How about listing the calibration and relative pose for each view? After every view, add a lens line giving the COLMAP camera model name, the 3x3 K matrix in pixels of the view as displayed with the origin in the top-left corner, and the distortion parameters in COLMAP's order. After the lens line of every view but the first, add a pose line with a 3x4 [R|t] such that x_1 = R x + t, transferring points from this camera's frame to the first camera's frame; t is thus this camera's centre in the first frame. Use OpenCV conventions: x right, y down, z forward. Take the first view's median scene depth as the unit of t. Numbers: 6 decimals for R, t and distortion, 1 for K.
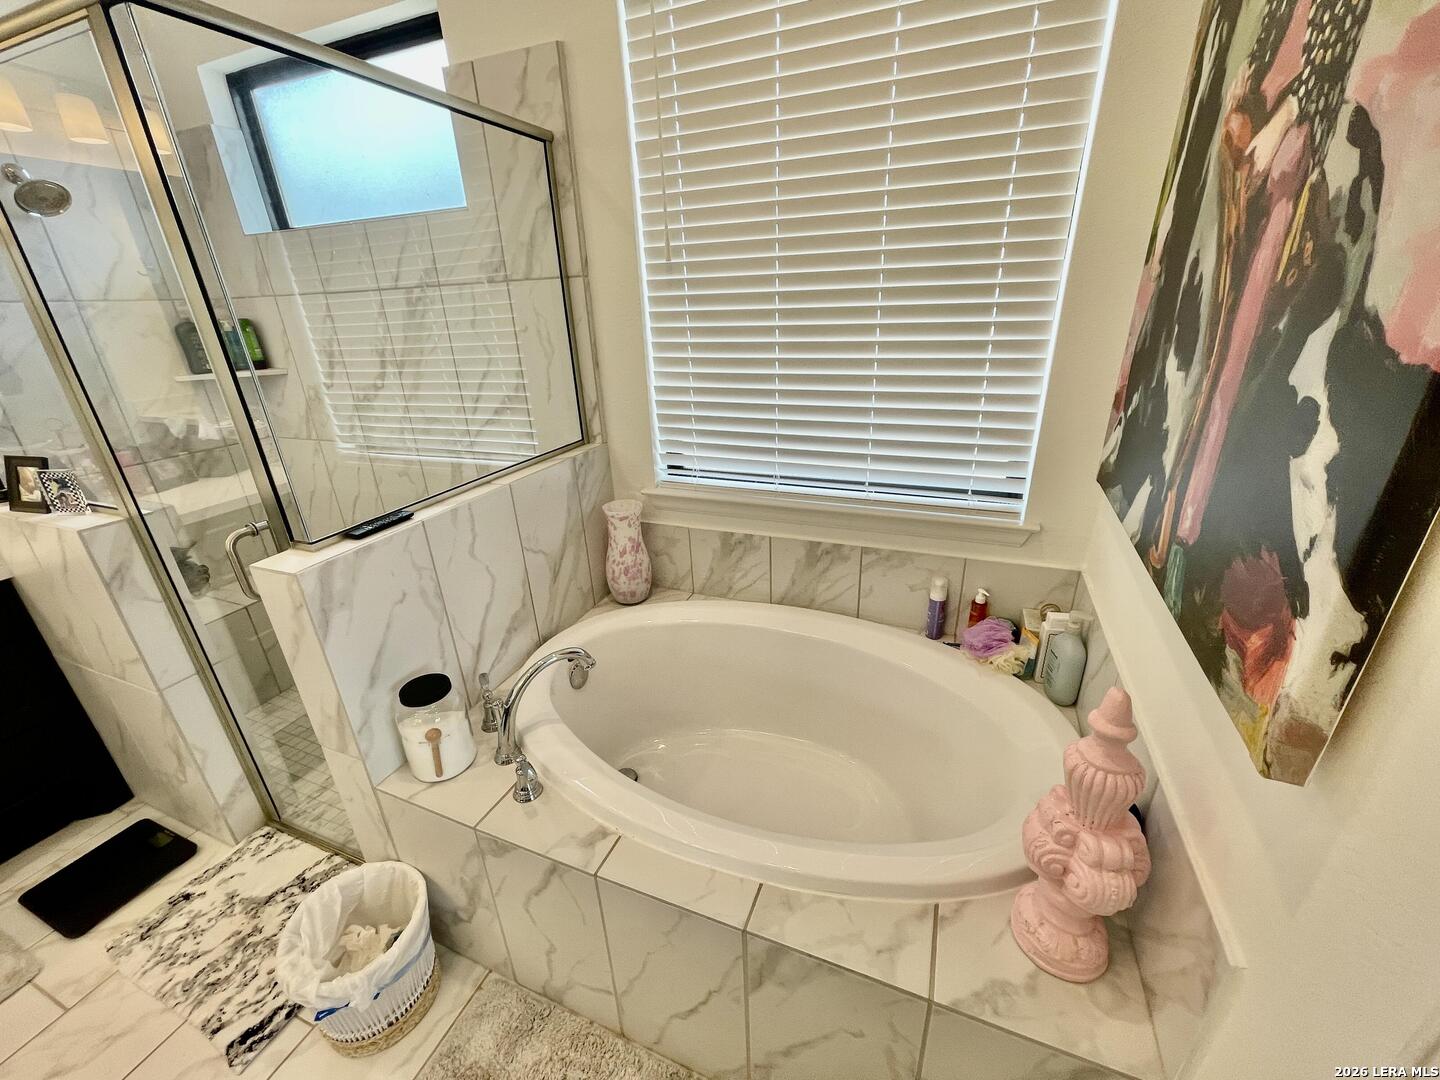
lens RADIAL K [[578.3, 0, 723.7], [0, 578.3, 547.2], [0, 0, 1]] dist [-0.004524, 0.000754]
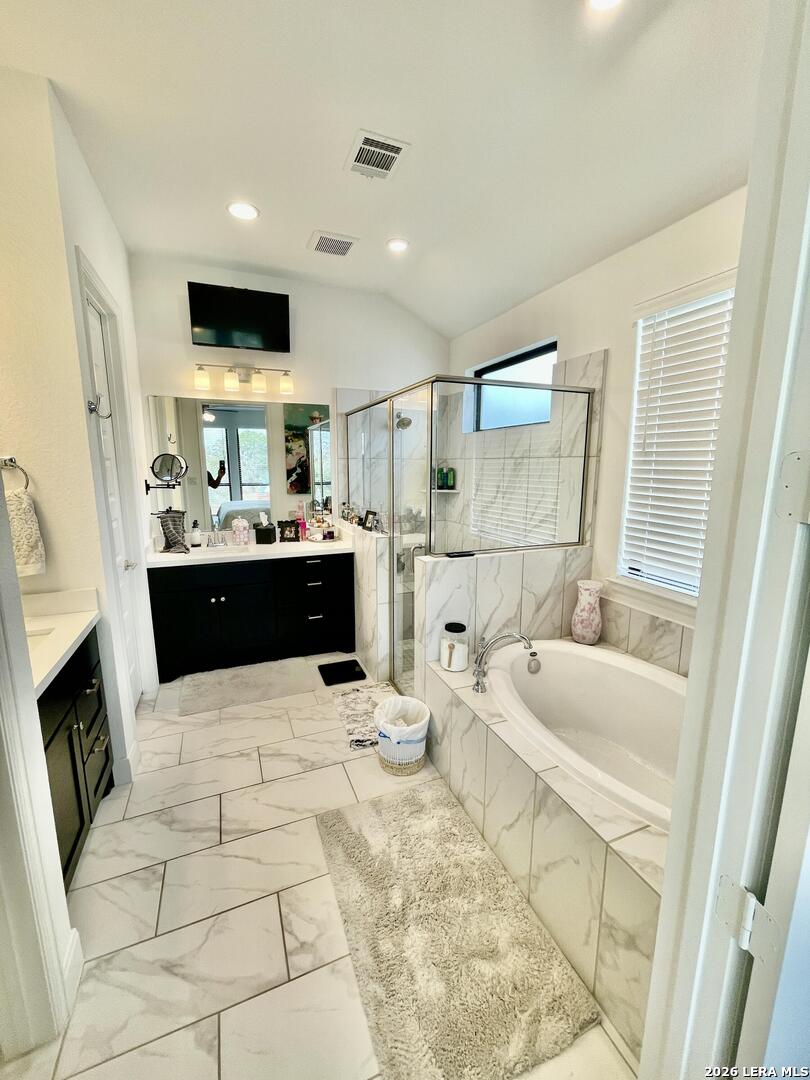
lens RADIAL K [[433.7, 0, 402.3], [0, 433.7, 538.1], [0, 0, 1]] dist [-0.004524, 0.000754]
pose [[0.695573, 0.158199, -0.700822, 0.336895], [-0.304912, 0.948253, -0.088576, 0.089854], [0.650543, 0.275300, 0.707816, -0.310507]]
